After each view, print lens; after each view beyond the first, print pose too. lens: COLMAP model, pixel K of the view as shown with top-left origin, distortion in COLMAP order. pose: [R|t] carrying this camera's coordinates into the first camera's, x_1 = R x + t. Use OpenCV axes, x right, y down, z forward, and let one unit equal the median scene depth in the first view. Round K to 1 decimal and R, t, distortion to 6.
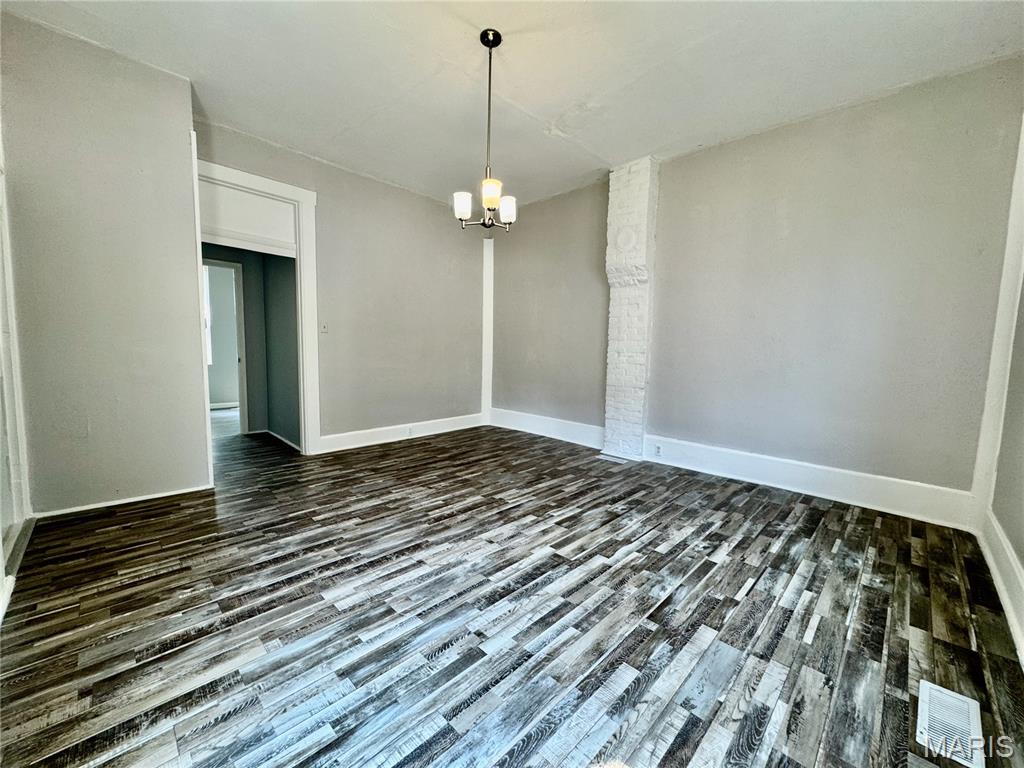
lens RADIAL K [[409.3, 0, 511.1], [0, 409.3, 385.0], [0, 0, 1]] dist [-0.001904, 0.000494]
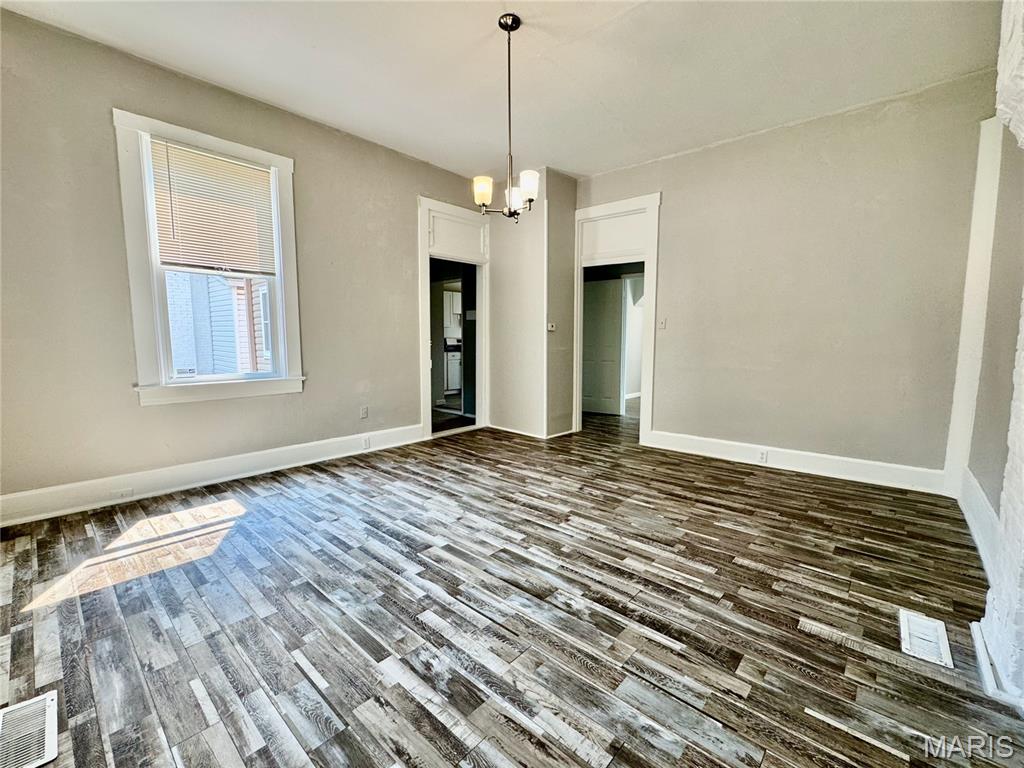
lens RADIAL K [[436.1, 0, 512.0], [0, 436.1, 384.0], [0, 0, 1]] dist [-0.001195, 0.000370]
pose [[0.048067, 0.084026, -0.995304, 1.054444], [-0.096440, 0.992190, 0.079105, -0.073942], [0.994177, 0.092185, 0.055795, 1.019288]]
